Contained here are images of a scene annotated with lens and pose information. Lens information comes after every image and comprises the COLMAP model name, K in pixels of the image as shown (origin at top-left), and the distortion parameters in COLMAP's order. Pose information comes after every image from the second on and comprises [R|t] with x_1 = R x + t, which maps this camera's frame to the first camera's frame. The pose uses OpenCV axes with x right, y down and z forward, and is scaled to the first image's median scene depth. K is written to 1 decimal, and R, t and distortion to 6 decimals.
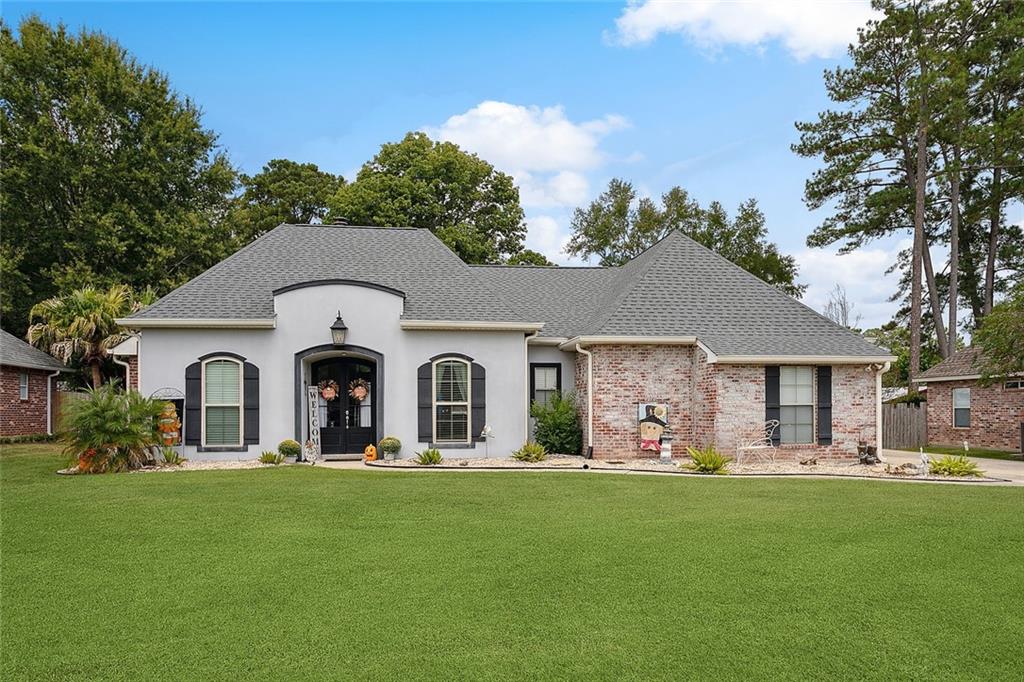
lens RADIAL K [[709.4, 0, 512.3], [0, 709.4, 284.9], [0, 0, 1]] dist [-0.002697, 0.004577]
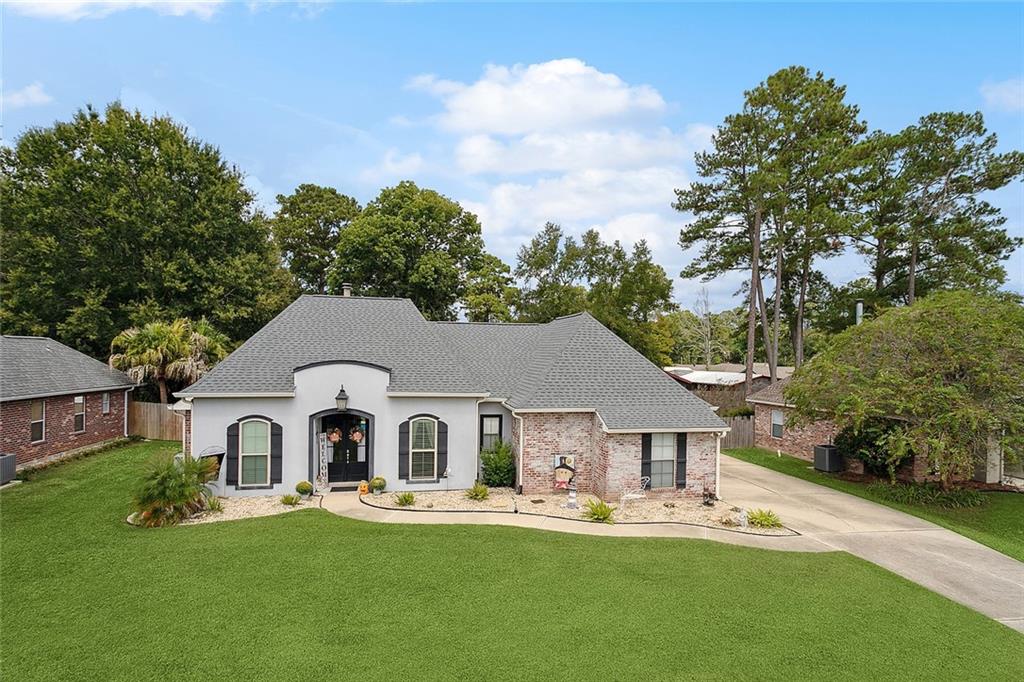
lens RADIAL K [[506.0, 0, 510.1], [0, 506.0, 284.6], [0, 0, 1]] dist [-0.000501, 0.000149]
pose [[0.997784, 0.013418, 0.065166, 0.015183], [-0.014621, 0.999731, 0.018021, -0.169674], [-0.064906, -0.018934, 0.997712, -0.002409]]
